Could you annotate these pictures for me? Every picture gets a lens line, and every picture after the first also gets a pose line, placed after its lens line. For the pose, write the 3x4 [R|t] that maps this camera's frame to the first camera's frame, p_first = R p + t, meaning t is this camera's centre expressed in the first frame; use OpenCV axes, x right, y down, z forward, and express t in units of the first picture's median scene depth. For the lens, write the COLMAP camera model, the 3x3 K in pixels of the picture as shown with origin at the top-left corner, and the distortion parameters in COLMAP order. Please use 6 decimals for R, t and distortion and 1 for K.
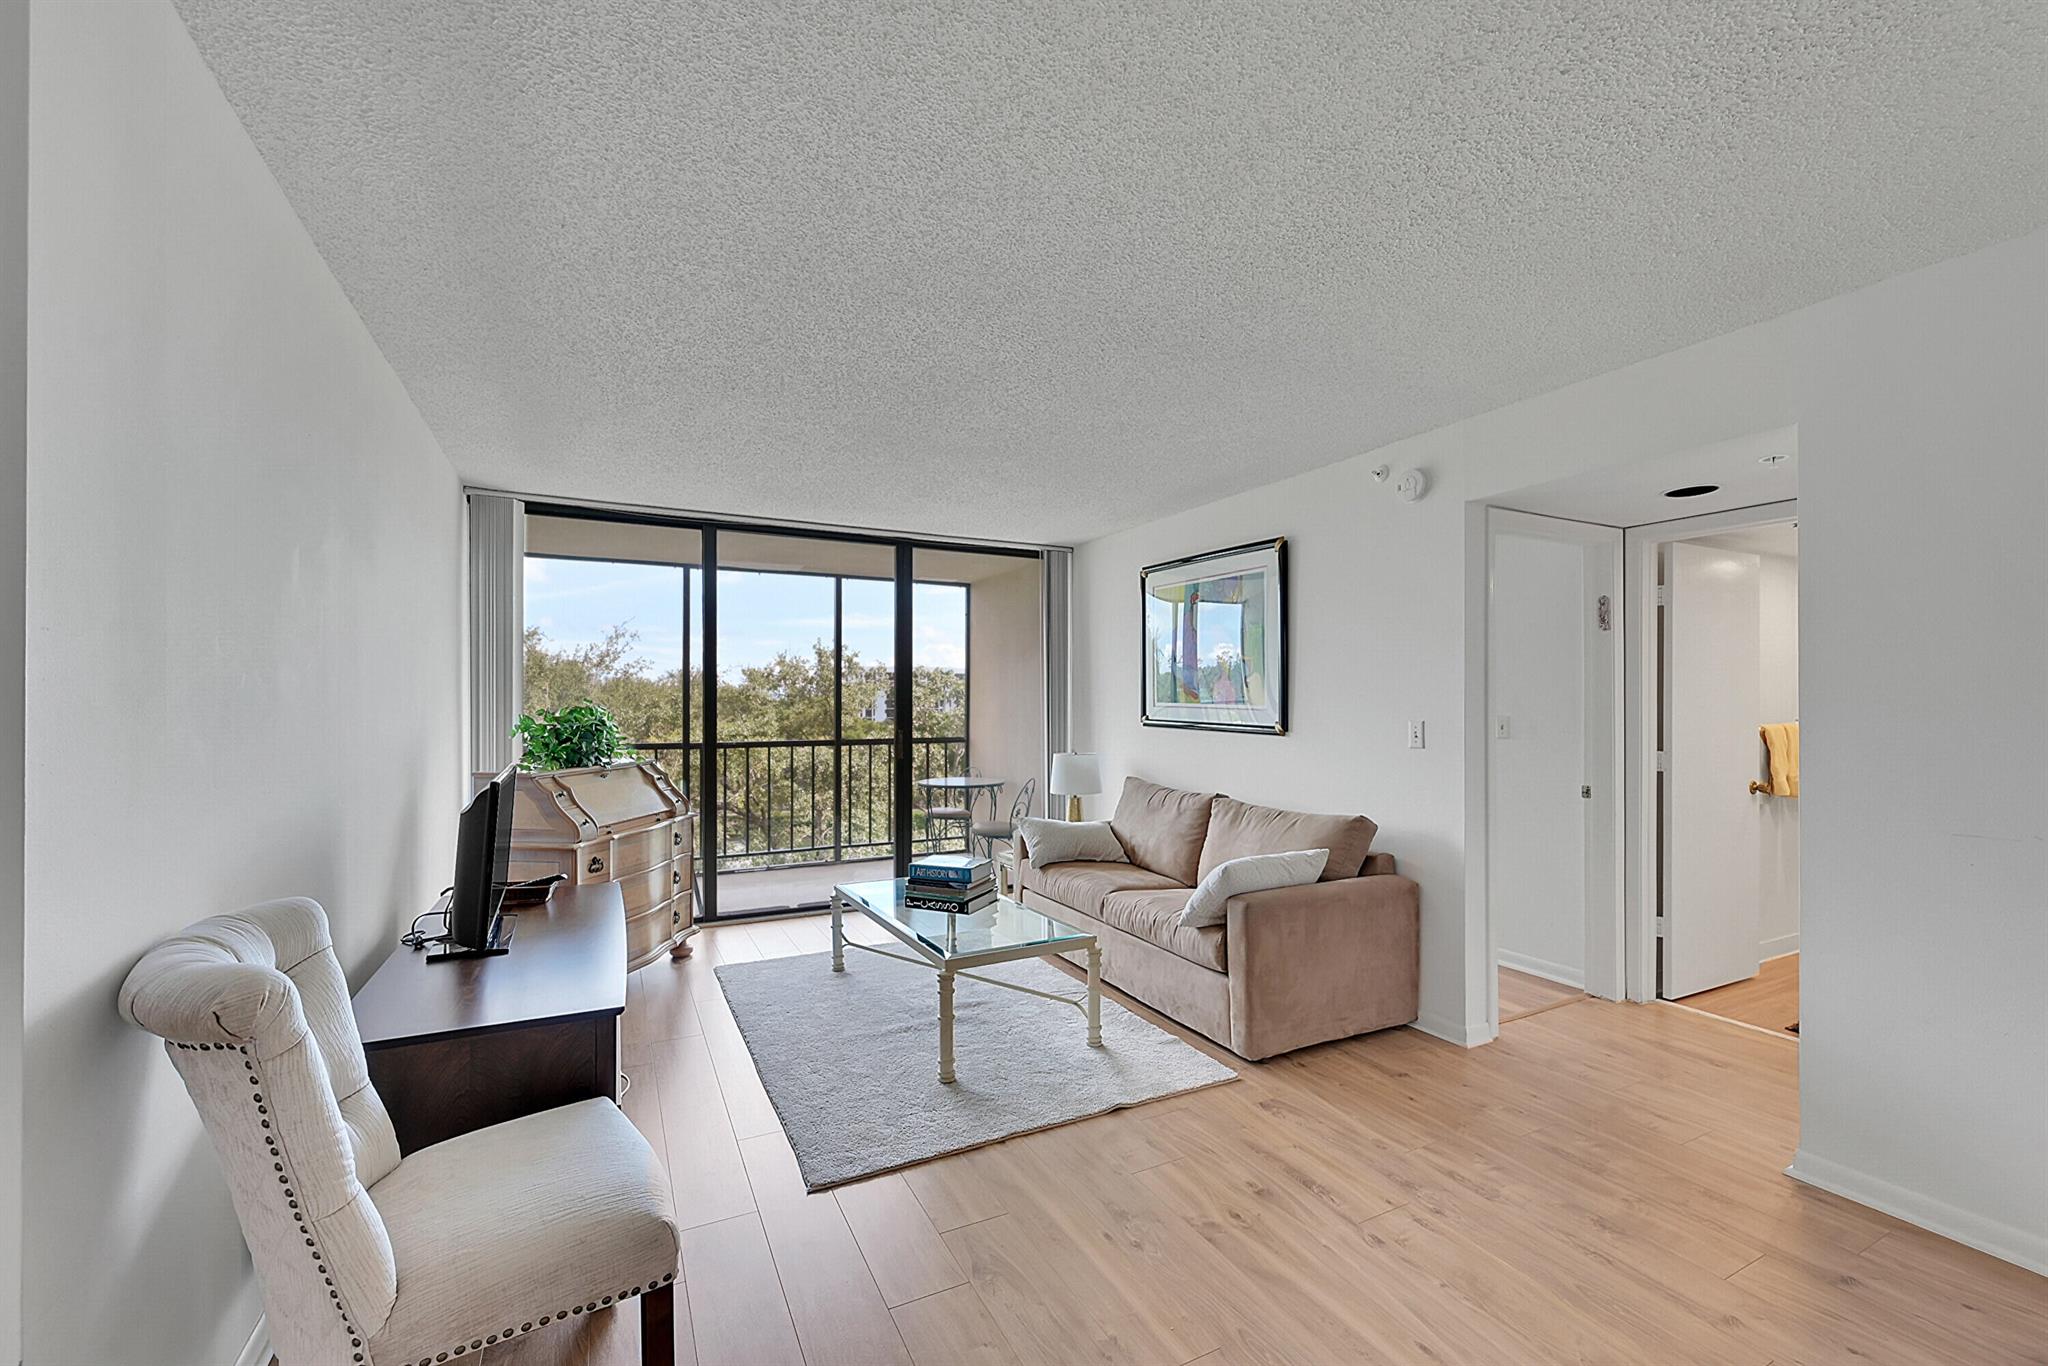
lens RADIAL K [[820.7, 0, 1011.7], [0, 820.7, 700.0], [0, 0, 1]] dist [-0.001266, -0.000183]
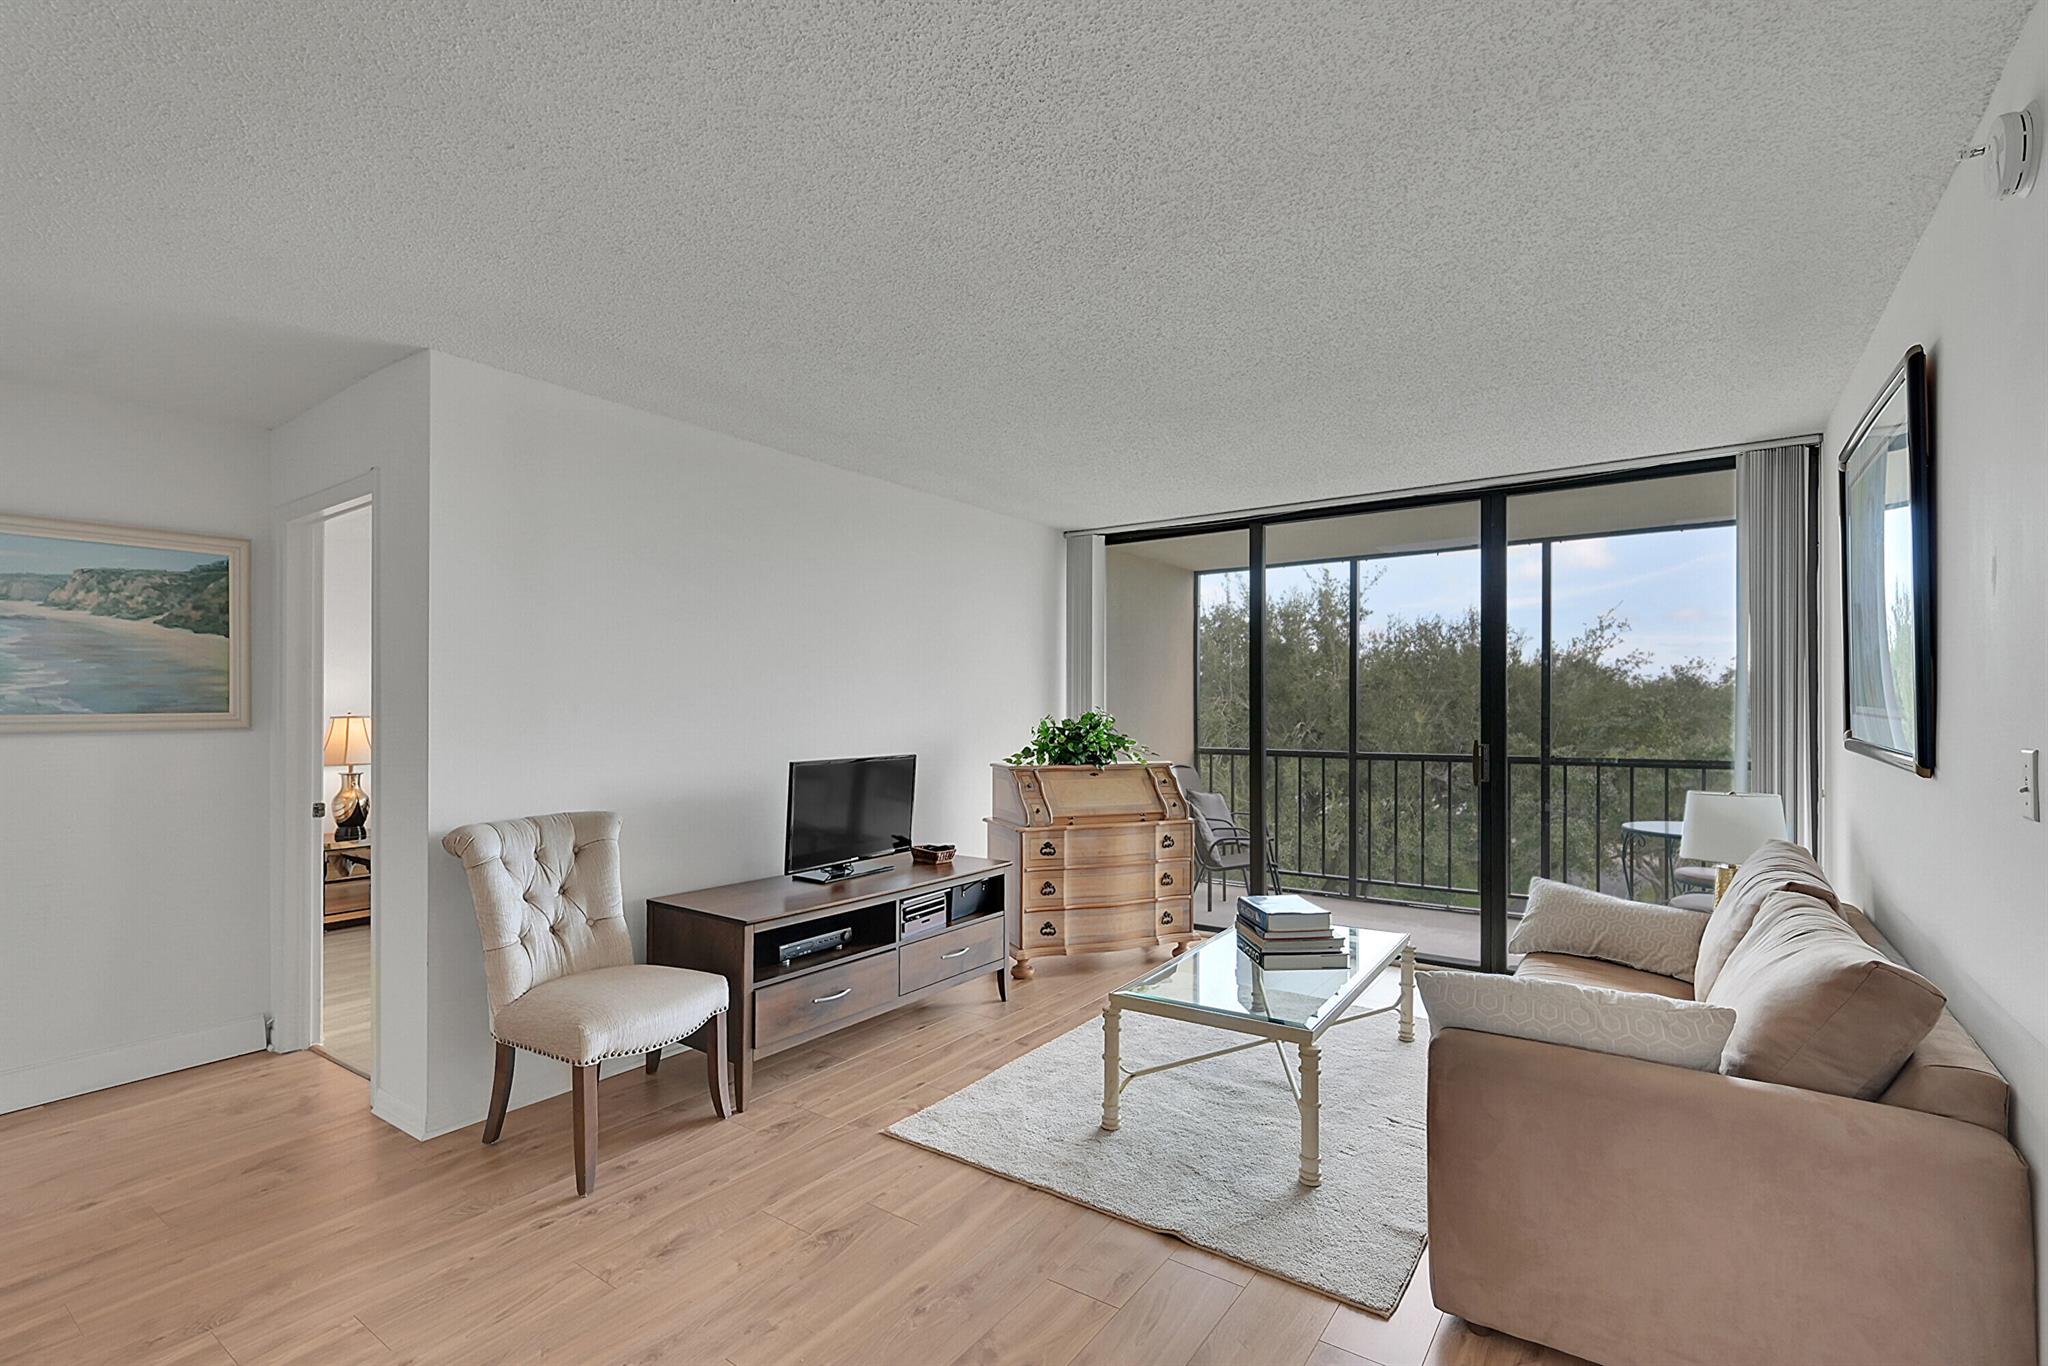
lens RADIAL K [[925.8, 0, 1022.7], [0, 925.8, 698.1], [0, 0, 1]] dist [-0.002739, -0.000492]
pose [[0.466127, -0.011557, -0.884642, 0.536886], [0.005031, 0.999933, -0.010412, 0.001709], [0.884704, 0.000403, 0.466154, 0.302846]]
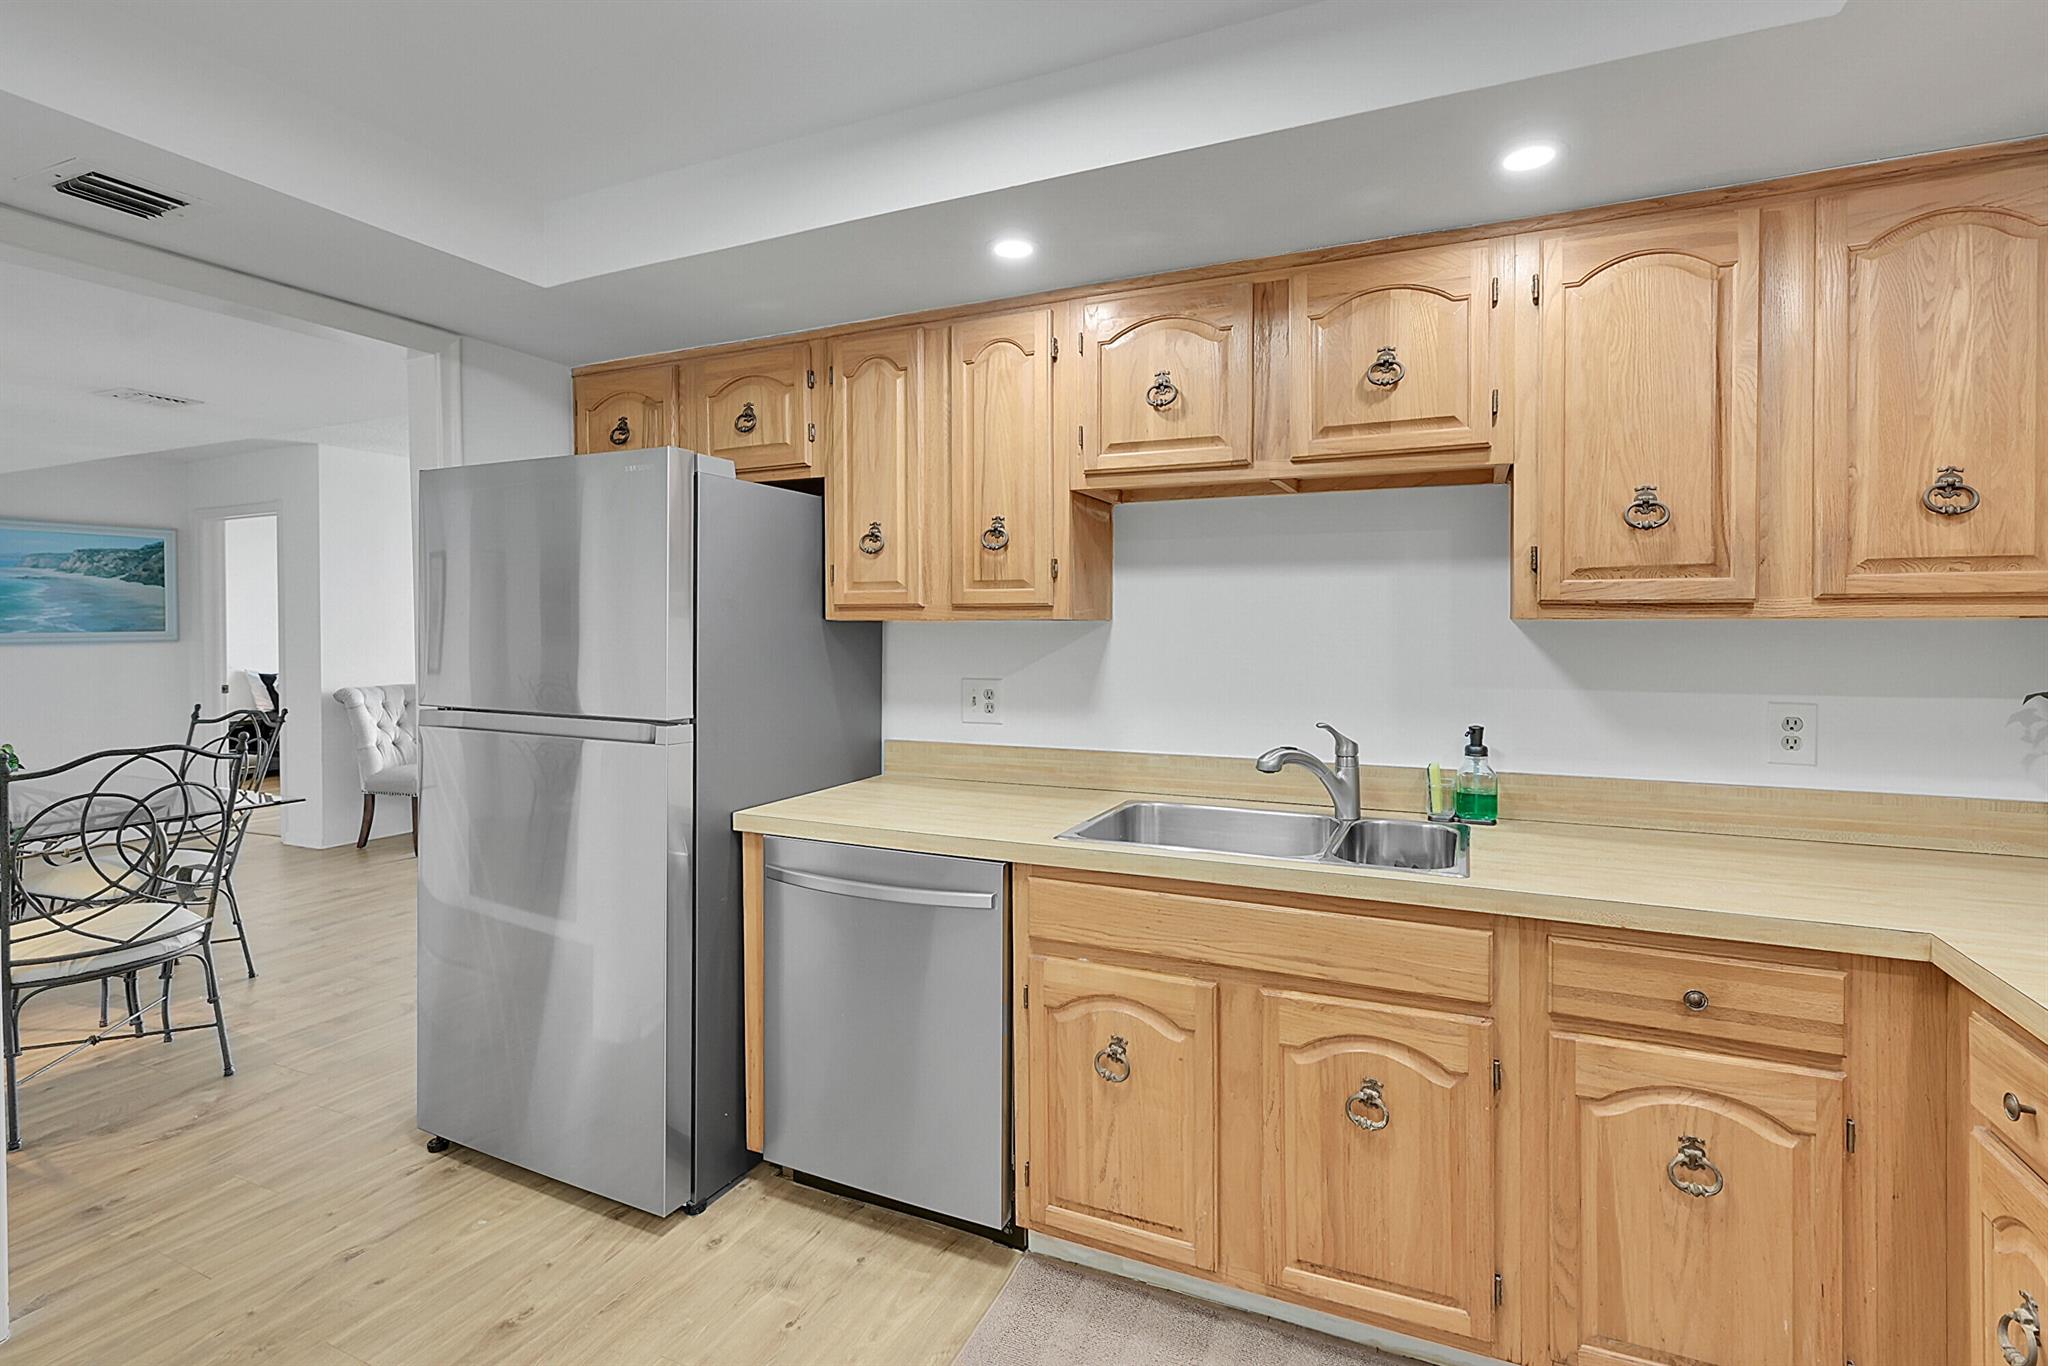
lens RADIAL K [[783.9, 0, 994.5], [0, 783.9, 633.1], [0, 0, 1]] dist [0.000922, 0.000147]
pose [[0.663348, 0.001004, -0.748310, 1.438151], [0.007977, 0.999933, 0.008413, 0.006374], [0.748269, -0.011550, 0.663295, 0.178021]]
